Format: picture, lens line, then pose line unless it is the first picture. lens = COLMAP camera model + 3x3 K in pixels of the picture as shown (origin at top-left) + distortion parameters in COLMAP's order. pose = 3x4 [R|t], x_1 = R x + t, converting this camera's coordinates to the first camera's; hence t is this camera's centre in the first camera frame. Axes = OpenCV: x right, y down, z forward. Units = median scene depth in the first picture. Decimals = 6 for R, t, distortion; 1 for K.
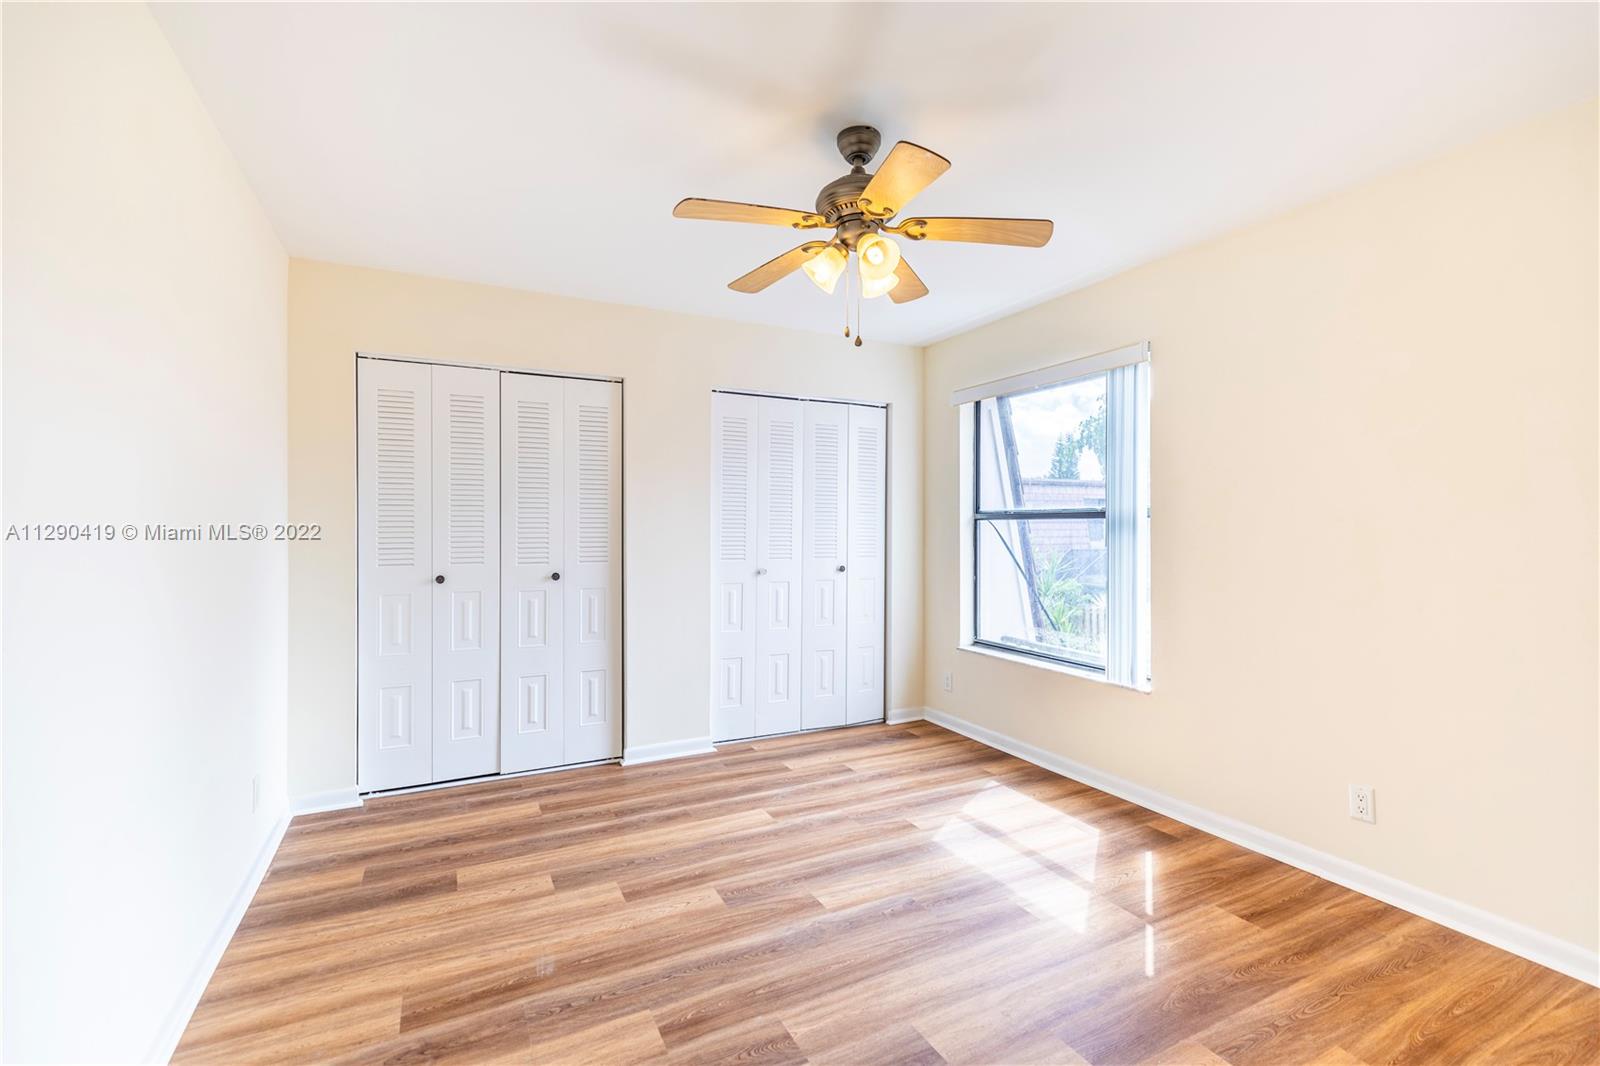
lens RADIAL K [[710.2, 0, 810.1], [0, 710.2, 525.4], [0, 0, 1]] dist [0.005169, -0.001174]
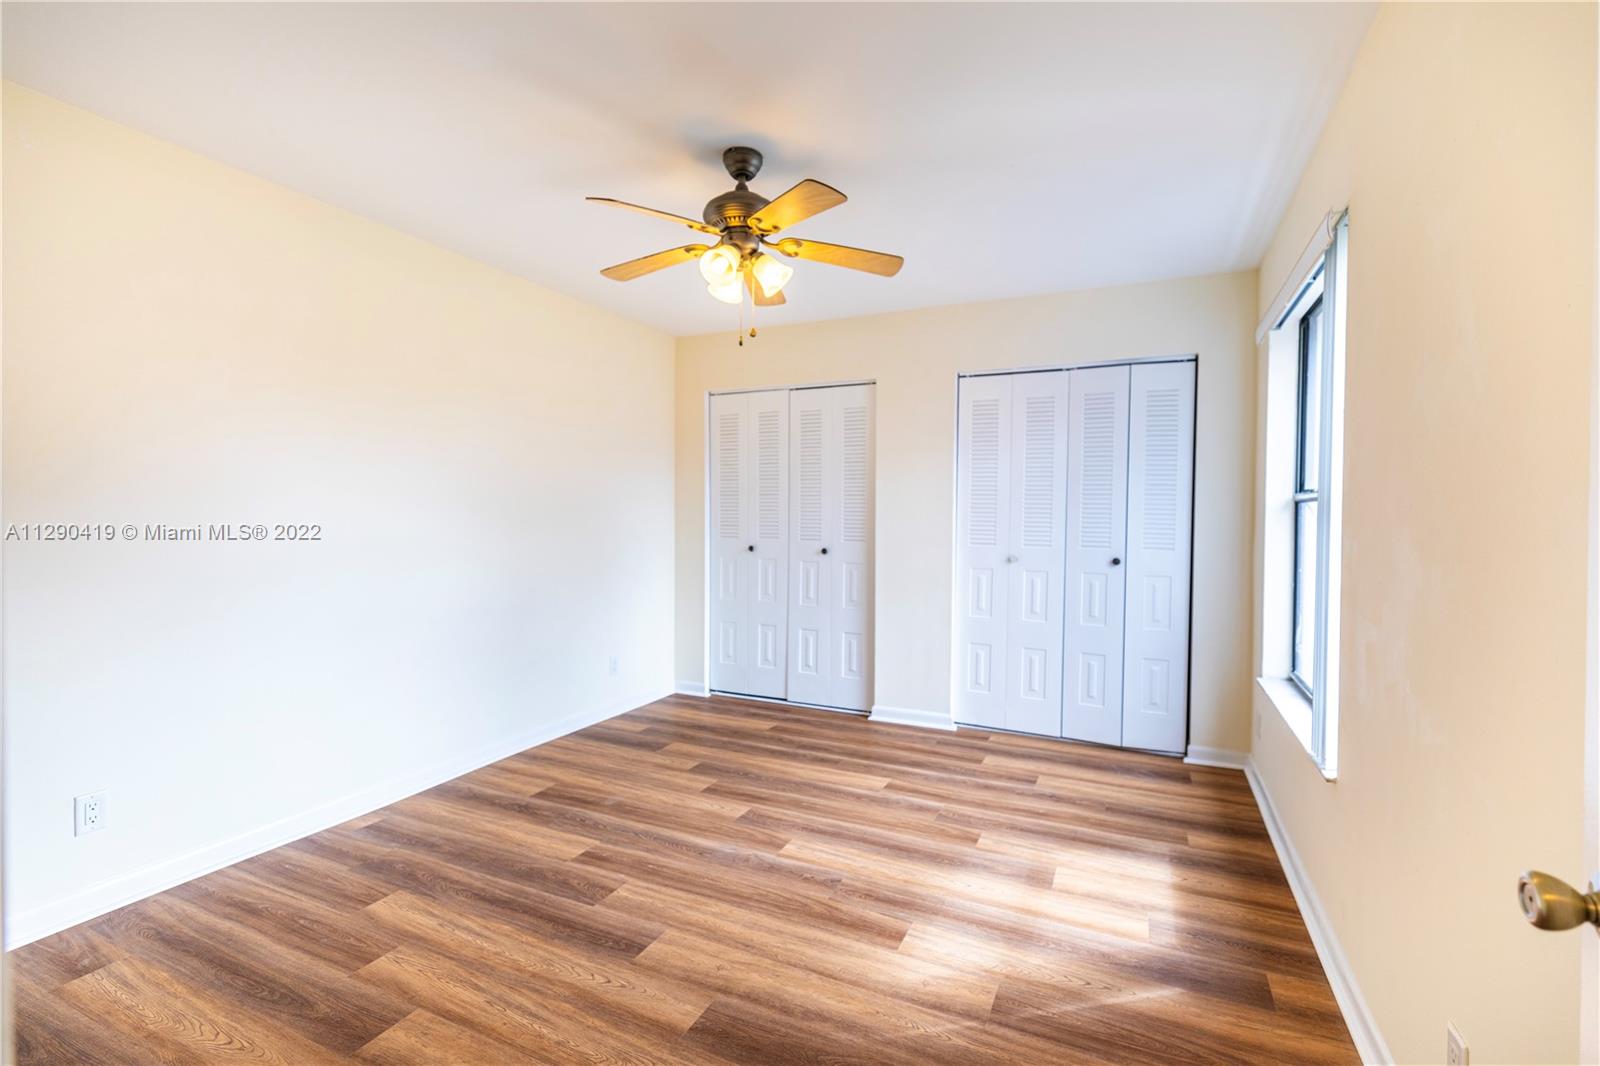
lens RADIAL K [[710.2, 0, 816.1], [0, 710.2, 532.5], [0, 0, 1]] dist [0.005169, -0.001174]
pose [[0.614961, 0.025587, -0.788142, 0.699746], [-0.005477, 0.999588, 0.028179, 0.006133], [0.788539, -0.013012, 0.614848, 0.280276]]
